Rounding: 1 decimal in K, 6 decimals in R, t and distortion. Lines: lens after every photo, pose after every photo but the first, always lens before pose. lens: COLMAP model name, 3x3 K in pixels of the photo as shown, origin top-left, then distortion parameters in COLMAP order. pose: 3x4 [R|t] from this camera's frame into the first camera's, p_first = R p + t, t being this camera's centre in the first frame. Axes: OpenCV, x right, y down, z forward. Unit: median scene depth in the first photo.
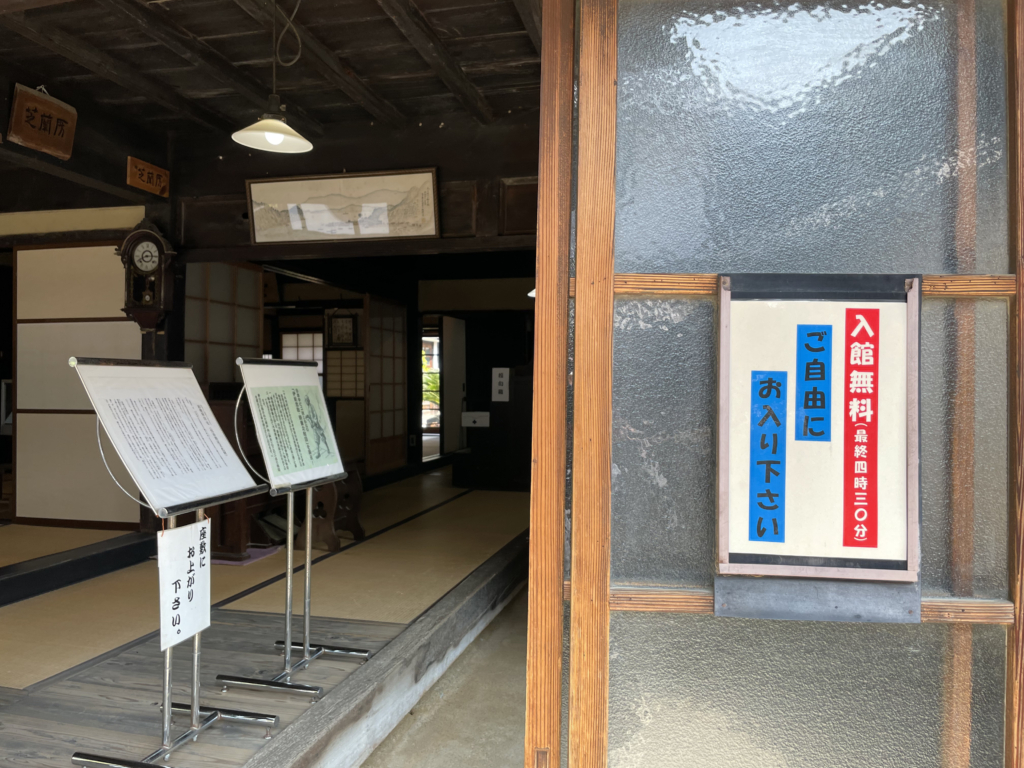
lens RADIAL K [[779.2, 0, 511.9], [0, 779.2, 383.2], [0, 0, 1]] dist [0.014559, 0.001530]
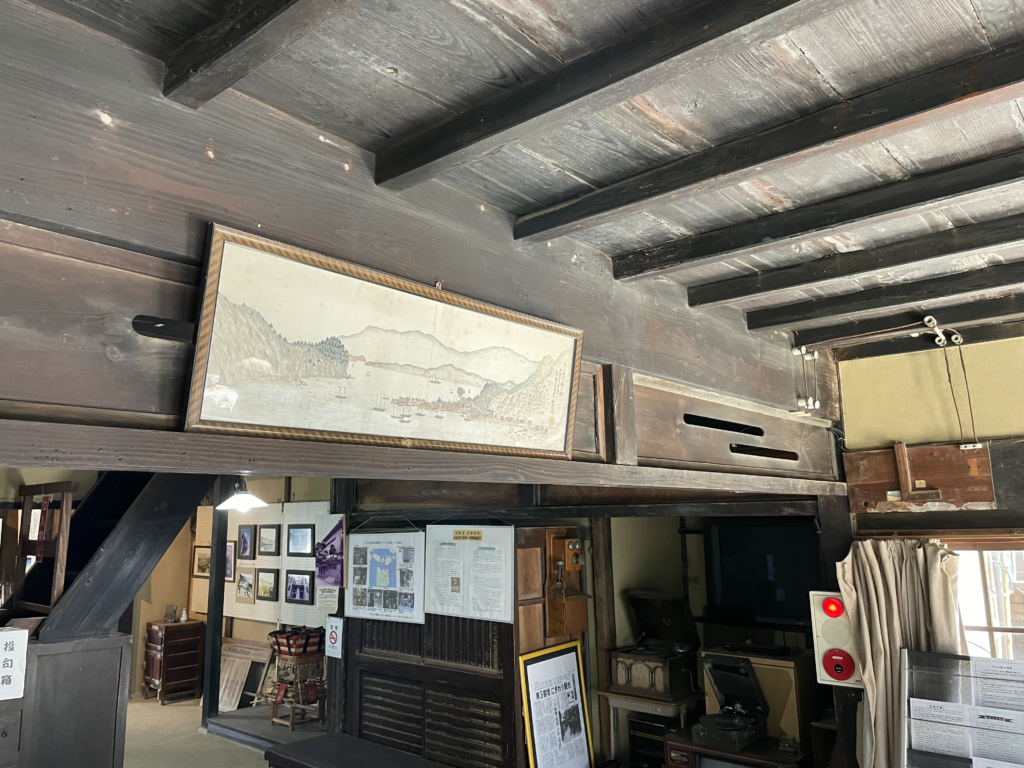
lens RADIAL K [[779.2, 0, 510.6], [0, 779.2, 383.0], [0, 0, 1]] dist [0.014559, 0.001530]
pose [[0.466030, 0.145177, 0.872777, -0.575971], [0.018592, 0.984622, -0.173709, -0.144919], [-0.884573, 0.097180, 0.456164, 0.784418]]
